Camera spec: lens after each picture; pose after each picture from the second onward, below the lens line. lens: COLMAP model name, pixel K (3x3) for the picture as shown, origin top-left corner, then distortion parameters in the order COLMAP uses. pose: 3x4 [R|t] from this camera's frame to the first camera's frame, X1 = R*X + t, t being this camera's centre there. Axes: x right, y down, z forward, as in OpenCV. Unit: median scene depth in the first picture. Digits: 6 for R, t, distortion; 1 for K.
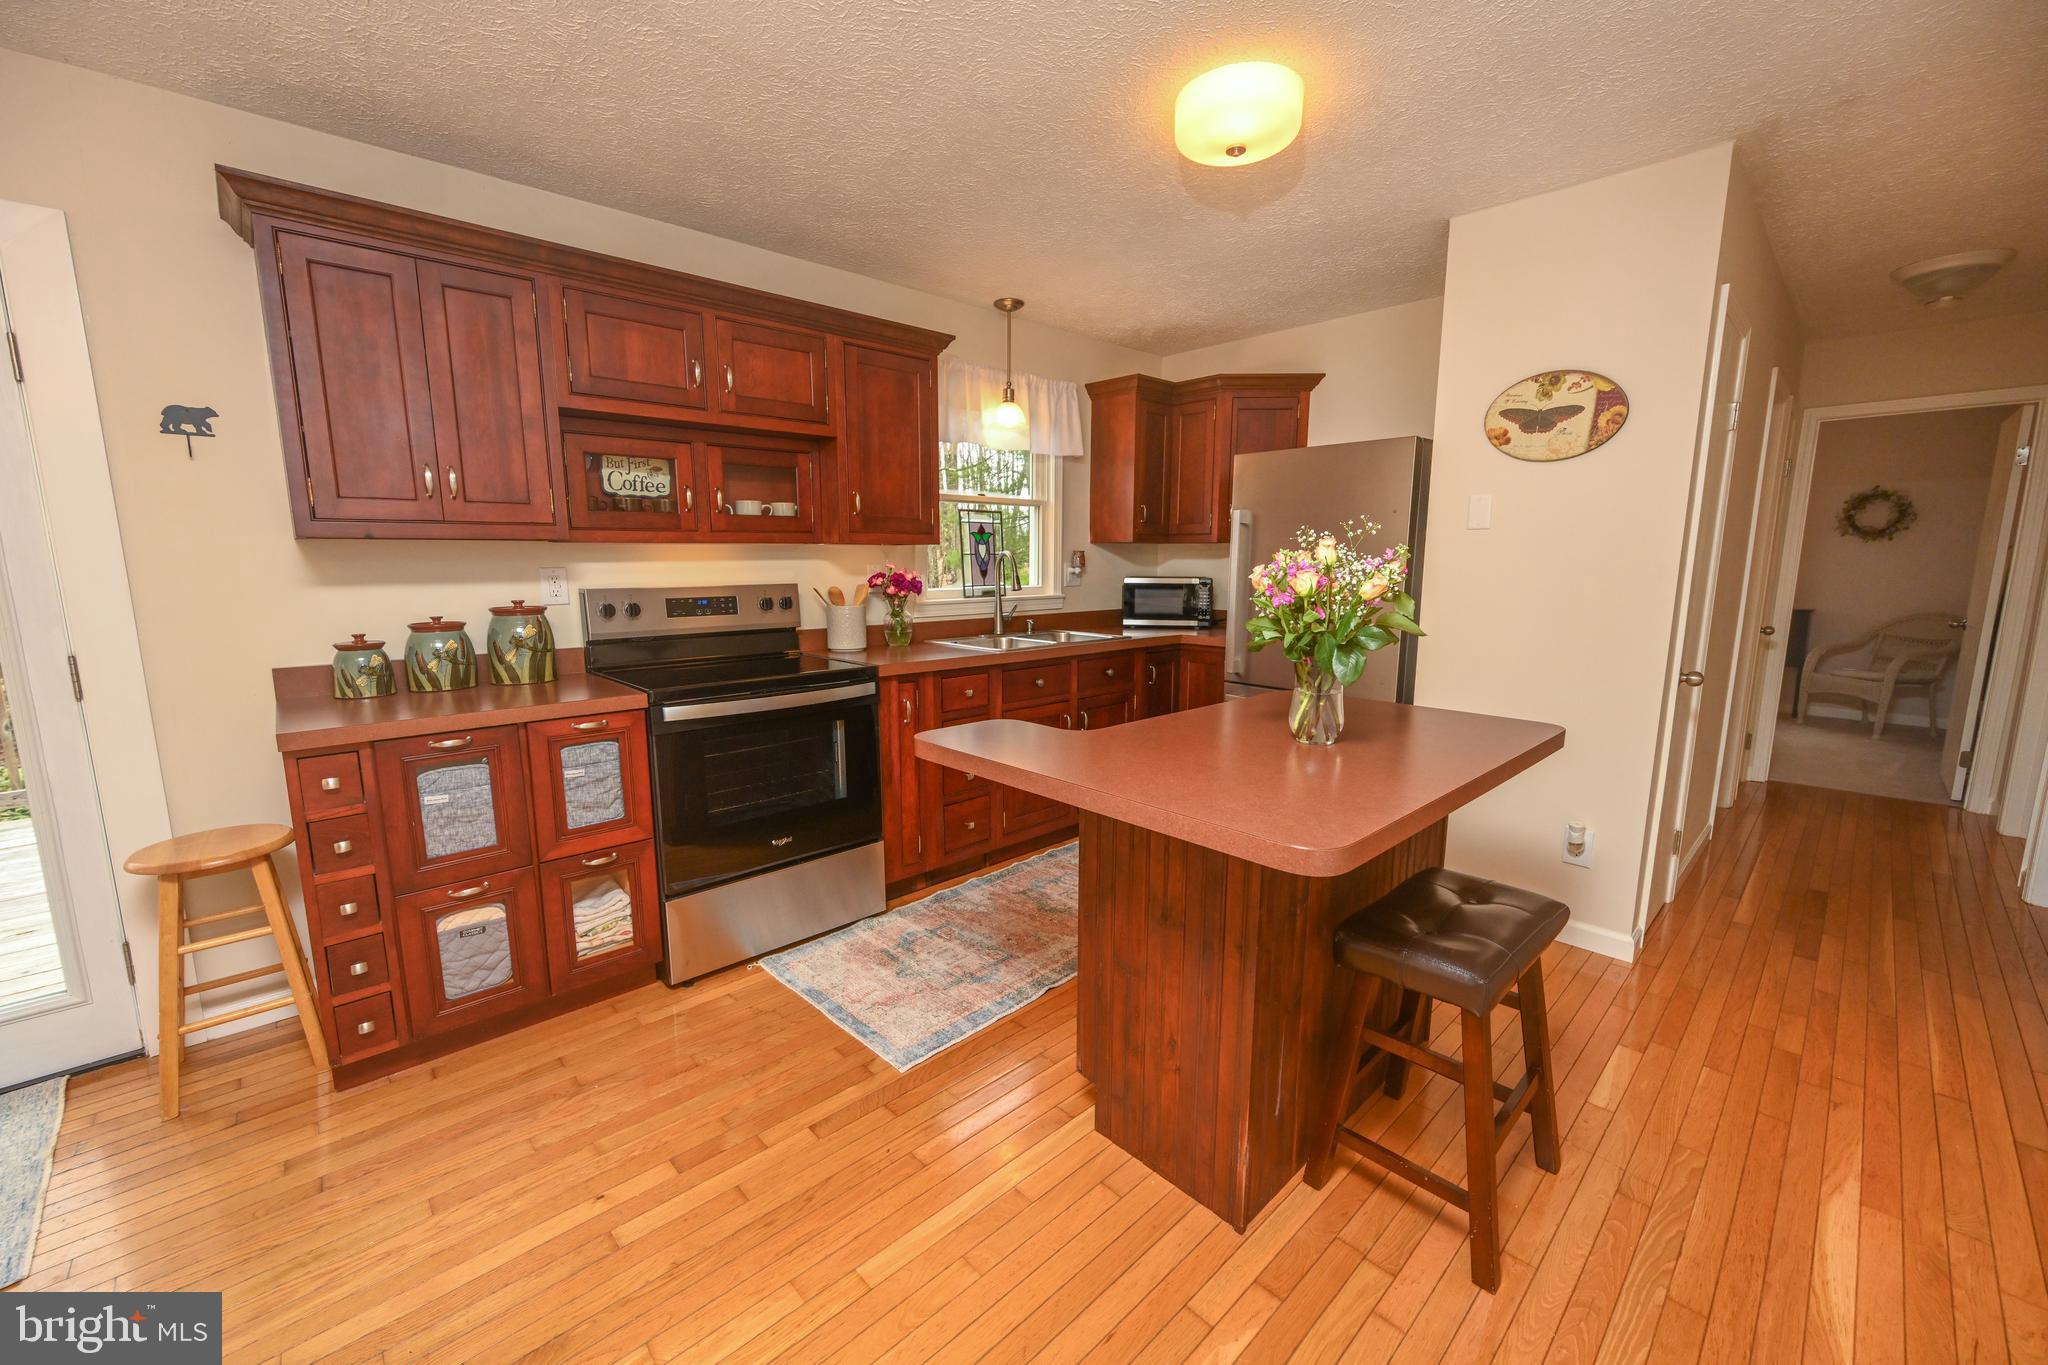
lens RADIAL K [[814.3, 0, 1026.0], [0, 814.3, 683.0], [0, 0, 1]] dist [-0.001761, -0.000164]
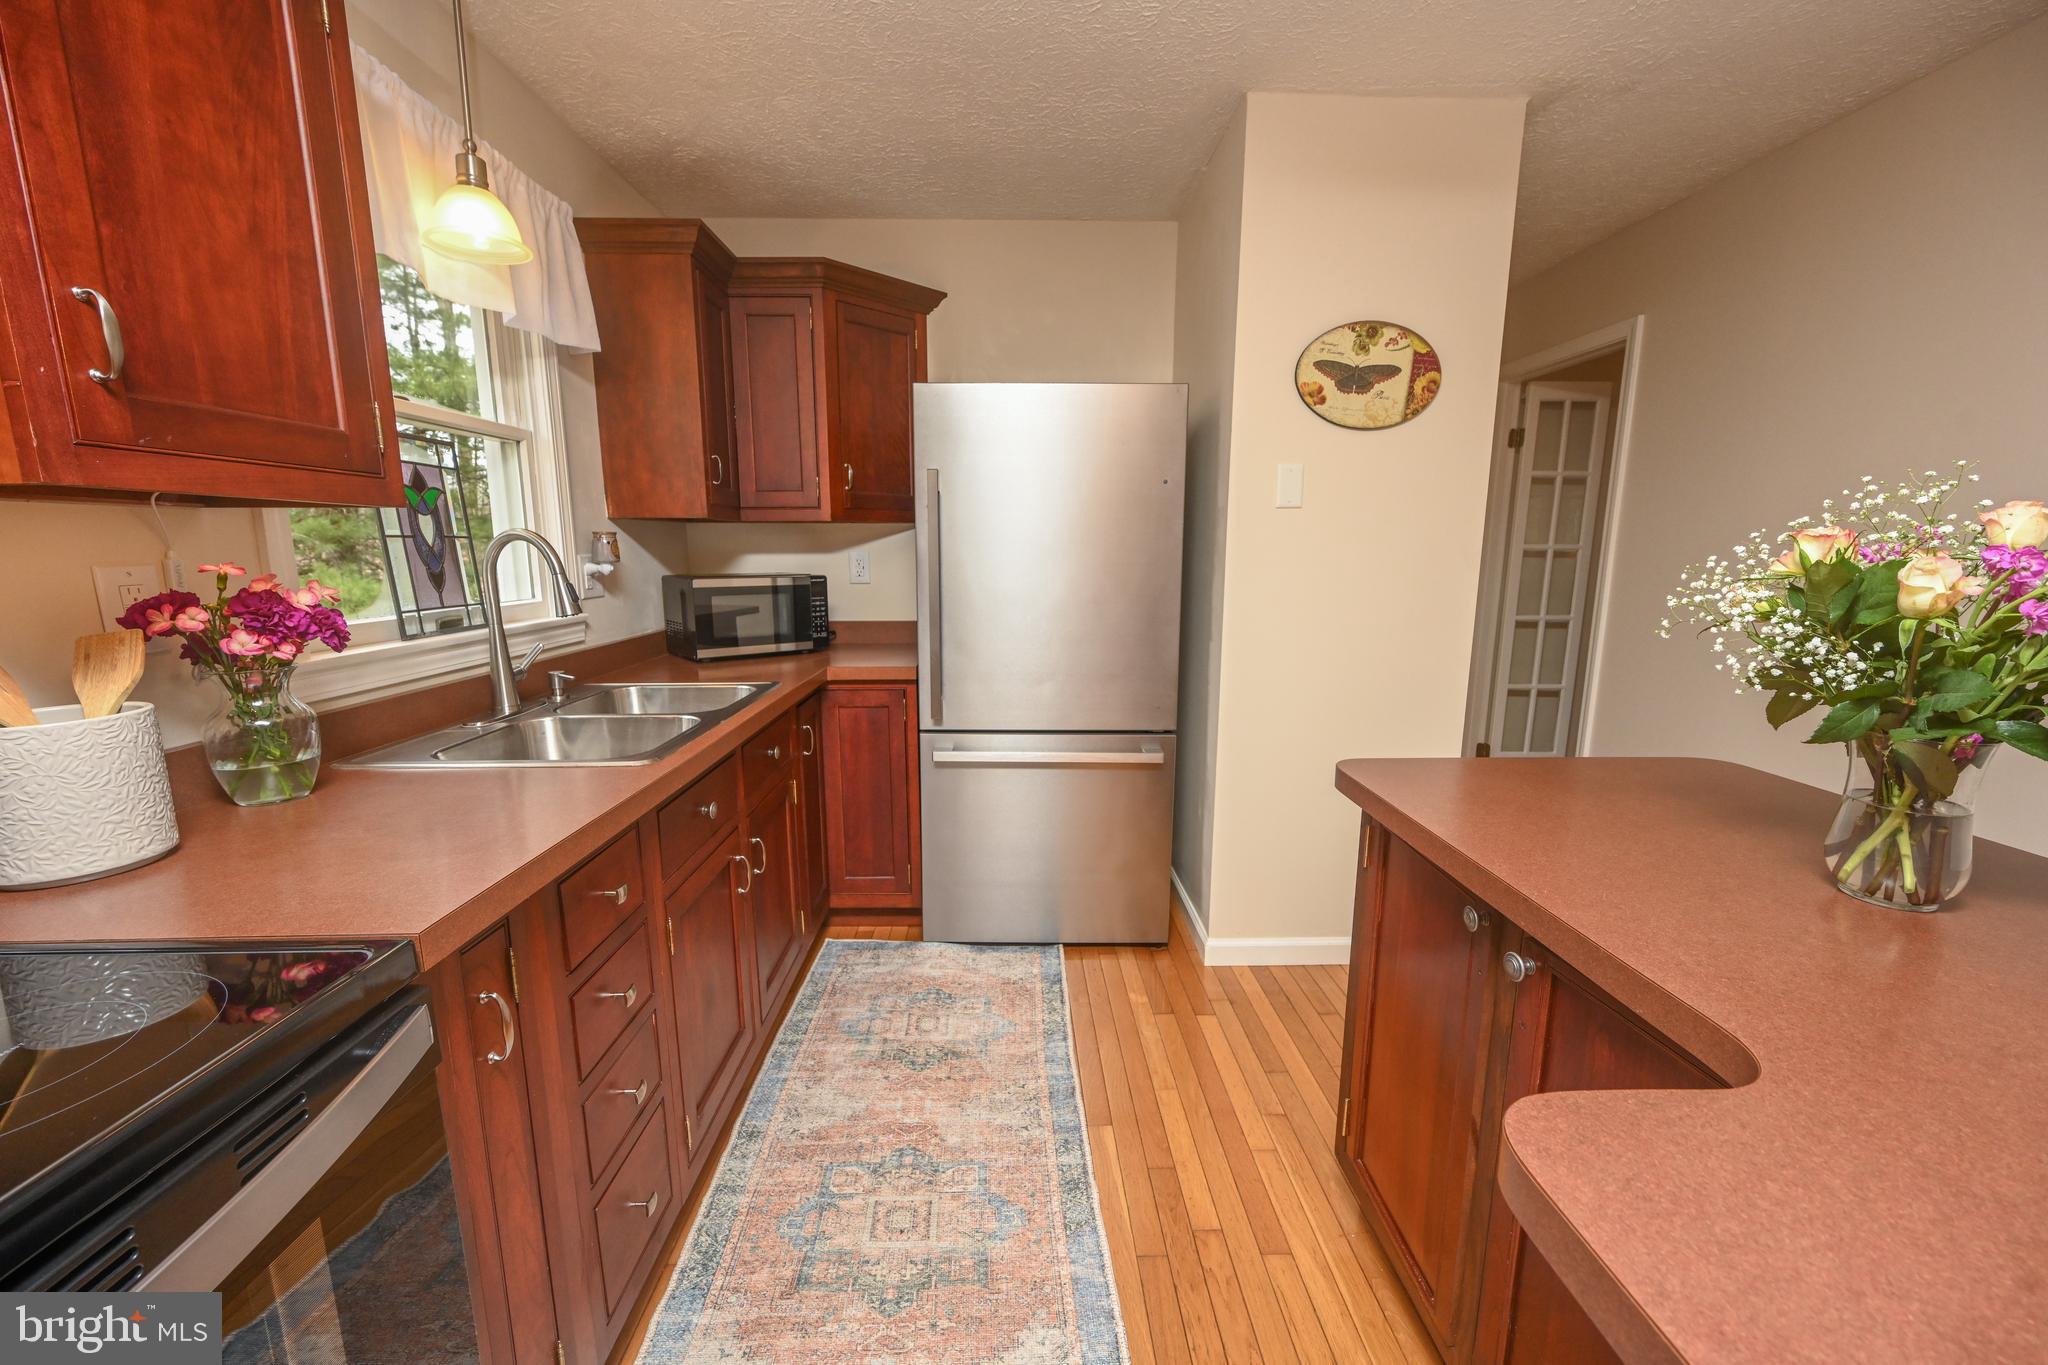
lens RADIAL K [[803.8, 0, 1022.6], [0, 803.8, 685.2], [0, 0, 1]] dist [-0.000630, -0.000293]
pose [[0.669232, -0.129096, 0.731753, -0.206707], [0.114764, 0.990933, 0.069863, -0.090221], [-0.734137, 0.037224, 0.677980, 0.591769]]
